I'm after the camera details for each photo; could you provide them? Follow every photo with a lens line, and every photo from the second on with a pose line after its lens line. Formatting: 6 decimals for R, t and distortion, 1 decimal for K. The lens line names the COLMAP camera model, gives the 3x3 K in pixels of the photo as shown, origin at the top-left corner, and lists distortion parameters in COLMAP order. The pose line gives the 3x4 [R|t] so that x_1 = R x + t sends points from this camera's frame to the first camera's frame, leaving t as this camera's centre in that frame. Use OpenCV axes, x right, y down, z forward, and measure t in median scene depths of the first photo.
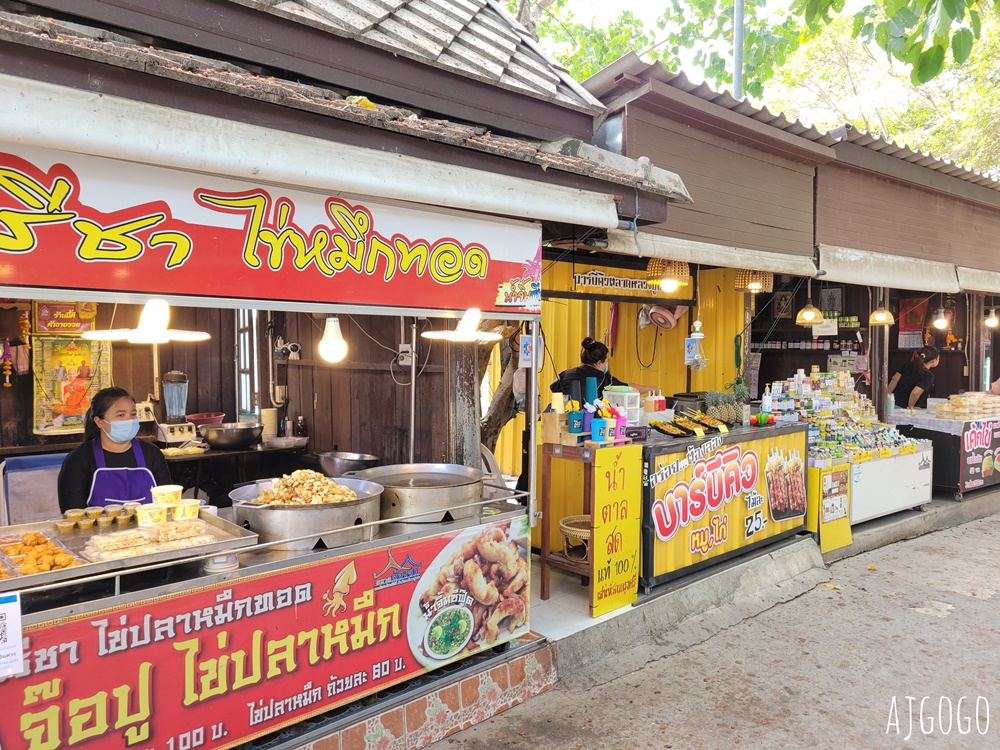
lens RADIAL K [[747.9, 0, 500.0], [0, 747.9, 375.0], [0, 0, 1]] dist [0.032542, -0.004104]
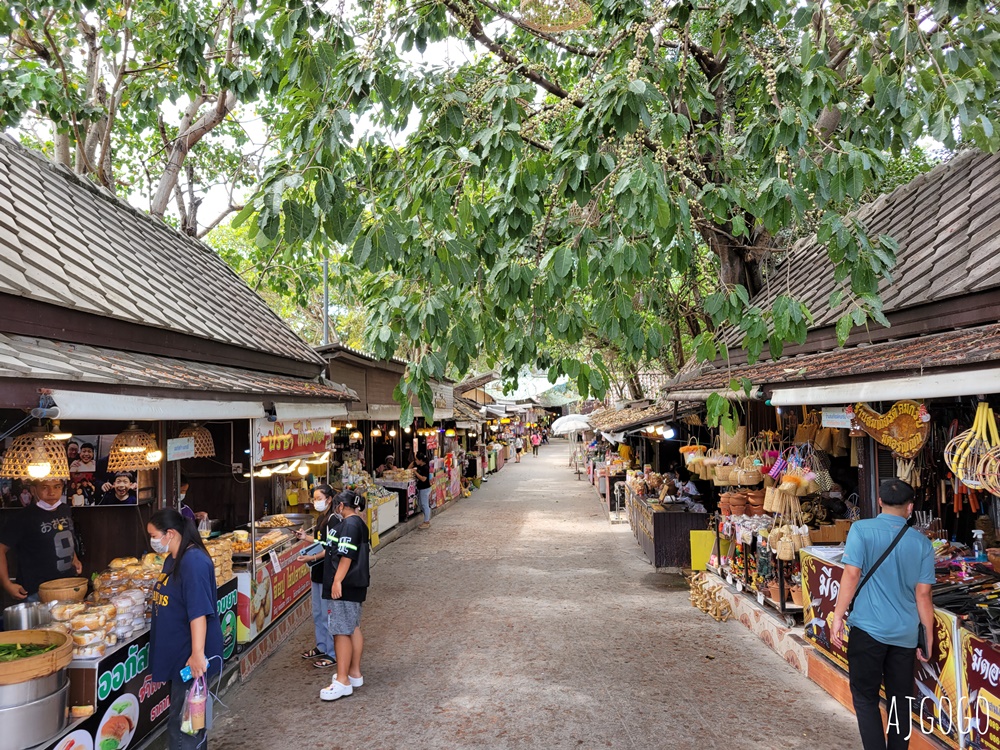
lens RADIAL K [[747.9, 0, 500.0], [0, 747.9, 375.0], [0, 0, 1]] dist [0.032542, -0.004104]
pose [[0.693205, 0.030473, 0.720096, -1.024198], [0.042799, 0.995602, -0.083333, -0.071528], [-0.719469, 0.088587, 0.688852, -0.907013]]
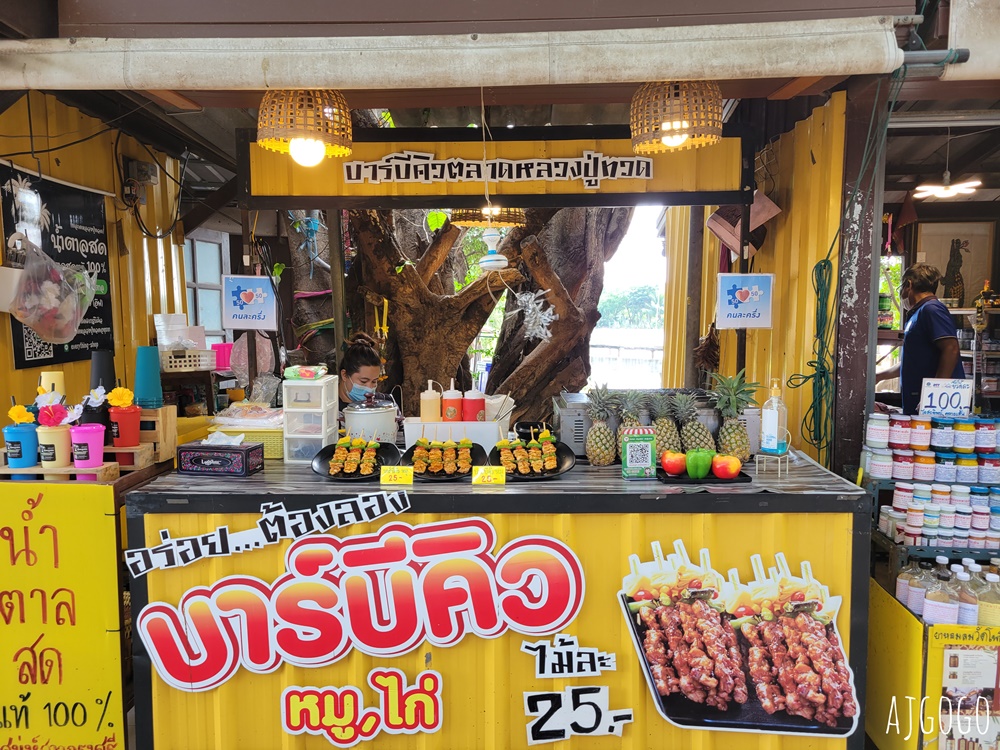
lens RADIAL K [[747.9, 0, 500.0], [0, 747.9, 375.0], [0, 0, 1]] dist [0.032542, -0.004104]
pose [[0.714313, 0.052956, -0.697820, 0.608322], [-0.021036, 0.998307, 0.054225, -0.009566], [0.699510, -0.024054, 0.714218, 0.705517]]
